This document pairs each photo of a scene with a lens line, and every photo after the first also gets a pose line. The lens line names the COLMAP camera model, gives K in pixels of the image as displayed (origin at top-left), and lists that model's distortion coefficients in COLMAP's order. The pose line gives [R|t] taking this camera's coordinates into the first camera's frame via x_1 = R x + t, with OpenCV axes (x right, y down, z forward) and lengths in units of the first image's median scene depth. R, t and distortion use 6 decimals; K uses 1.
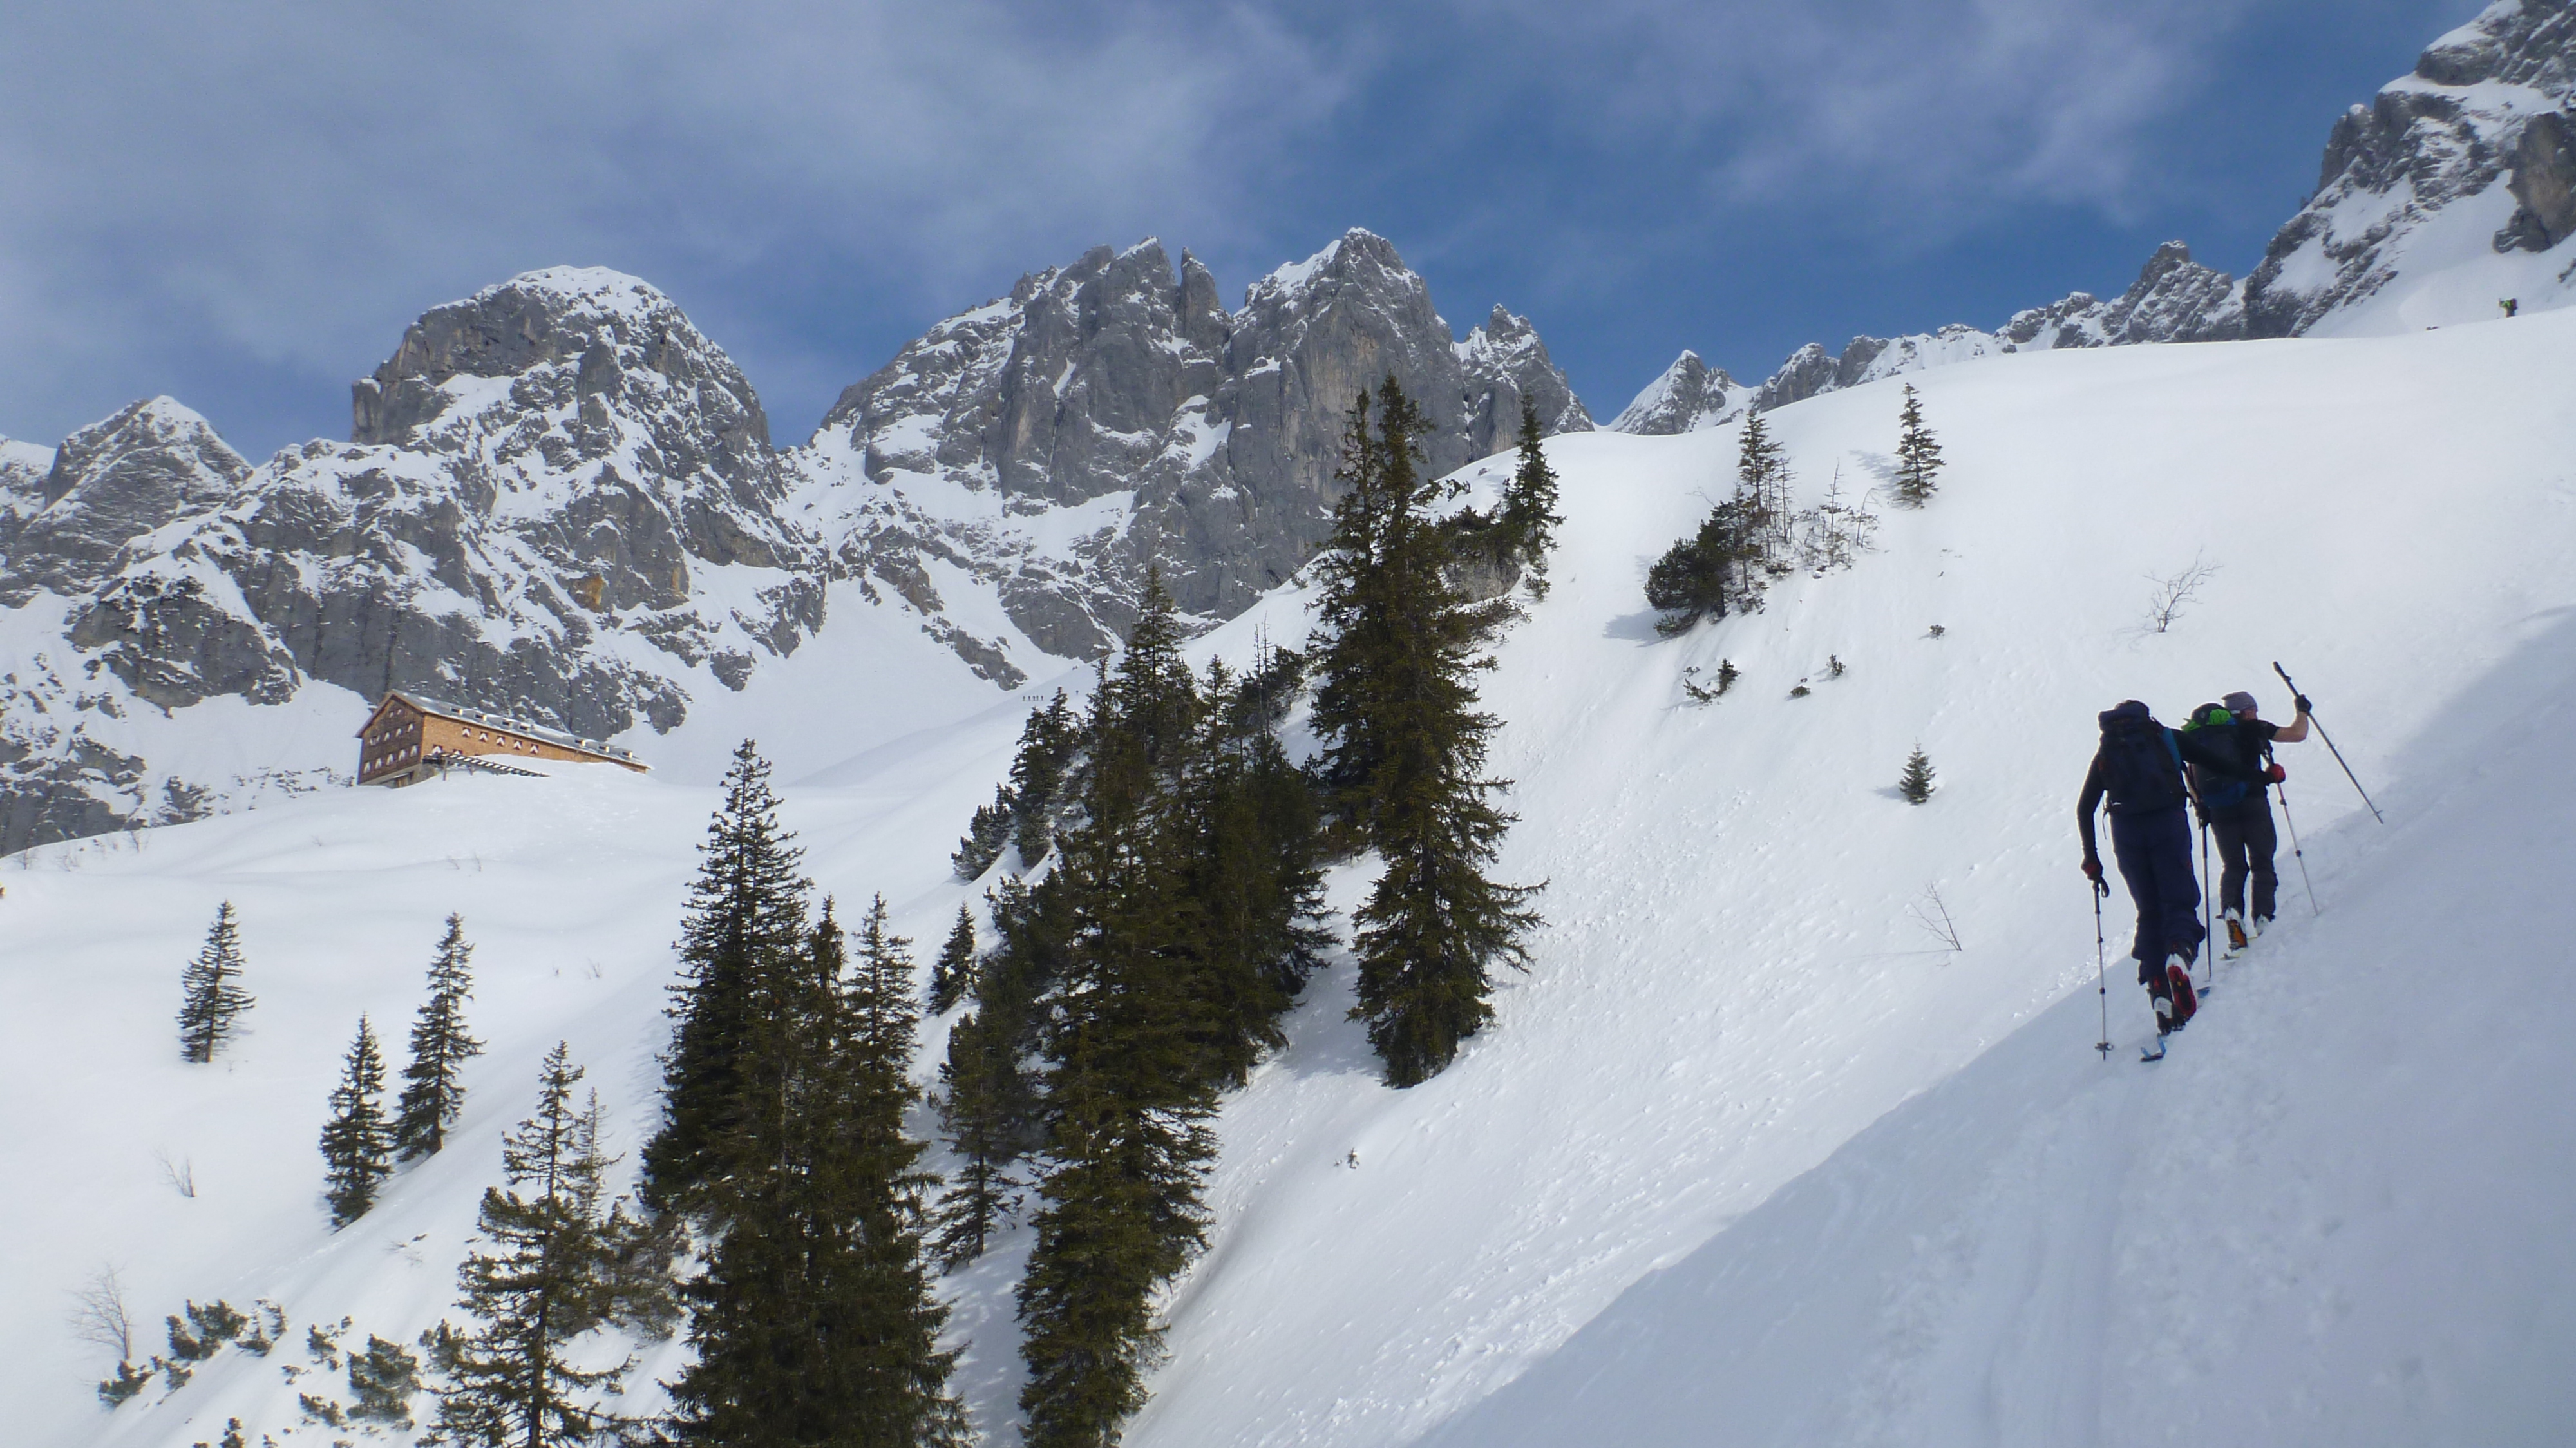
lens RADIAL K [[2141.5, 0, 1291.0], [0, 2141.5, 726.2], [0, 0, 1]] dist [-0.025963, 0.014337]
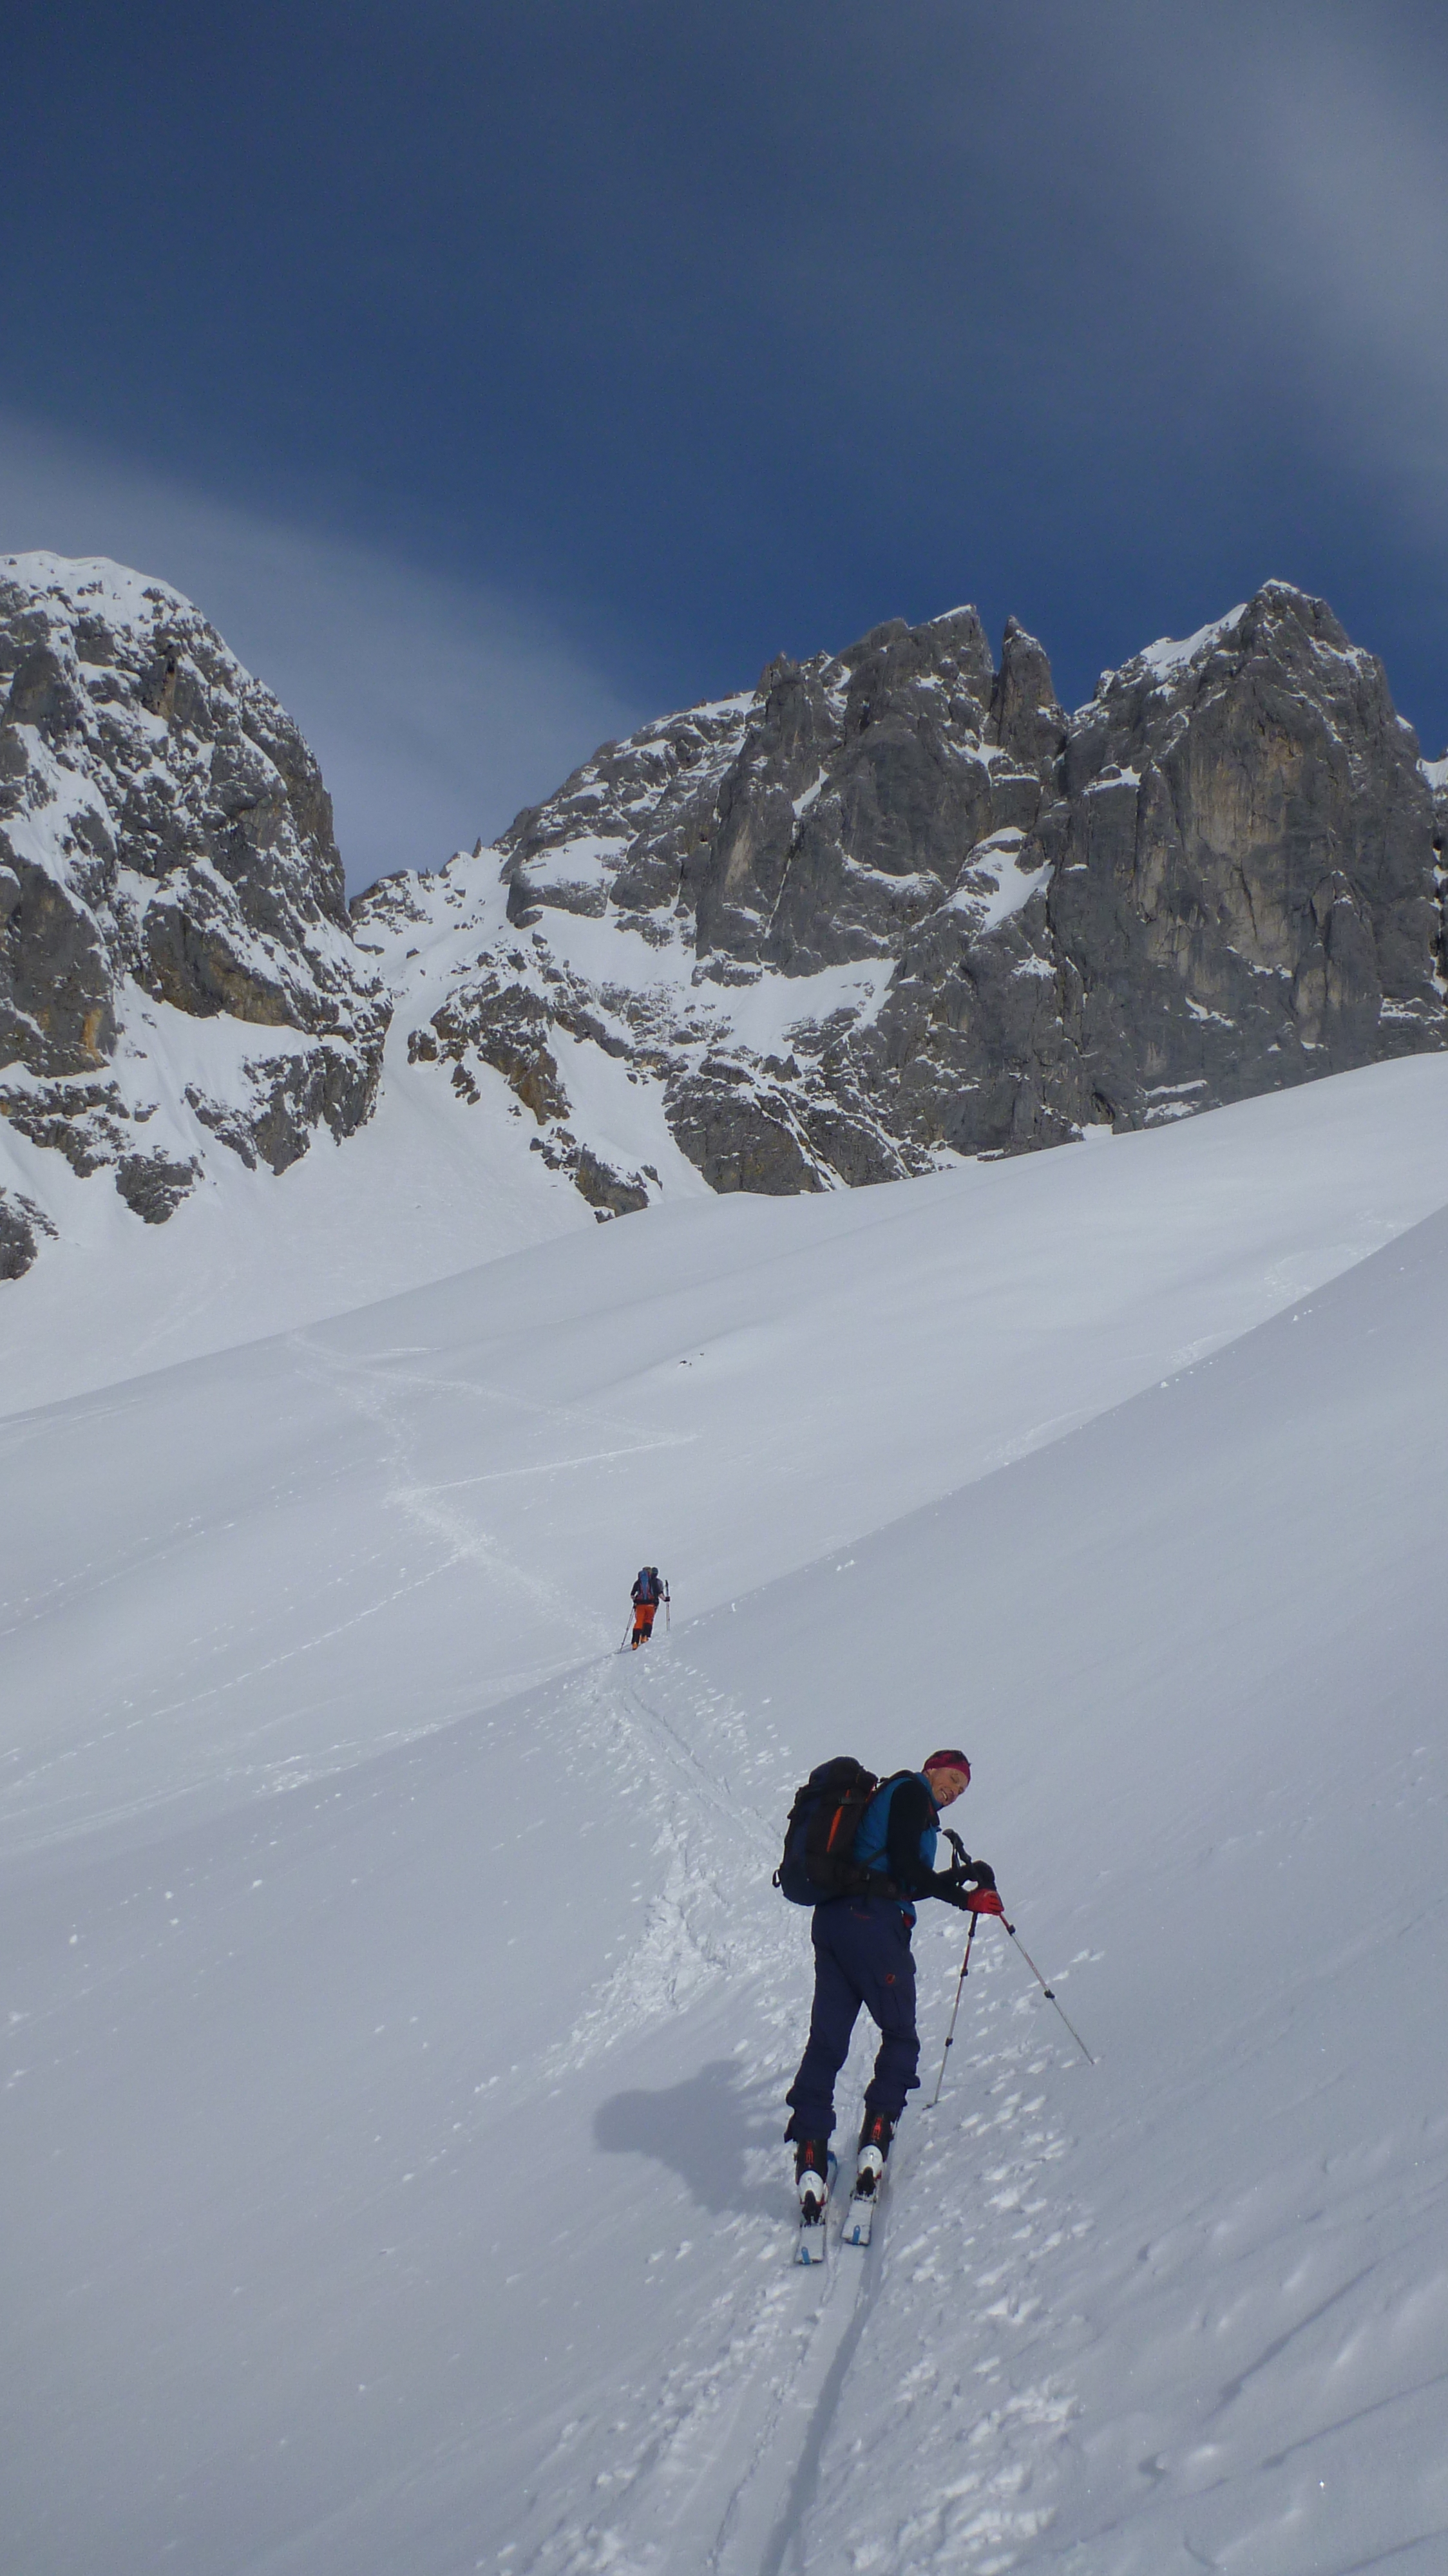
lens RADIAL K [[2141.5, 0, 699.9], [0, 2141.5, 1303.4], [0, 0, 1]] dist [-0.025963, 0.014337]
pose [[0.979397, 0.085491, -0.182957, -0.004120], [-0.082731, 0.996314, 0.022678, -0.015884], [0.184221, -0.007074, 0.982859, 0.357482]]
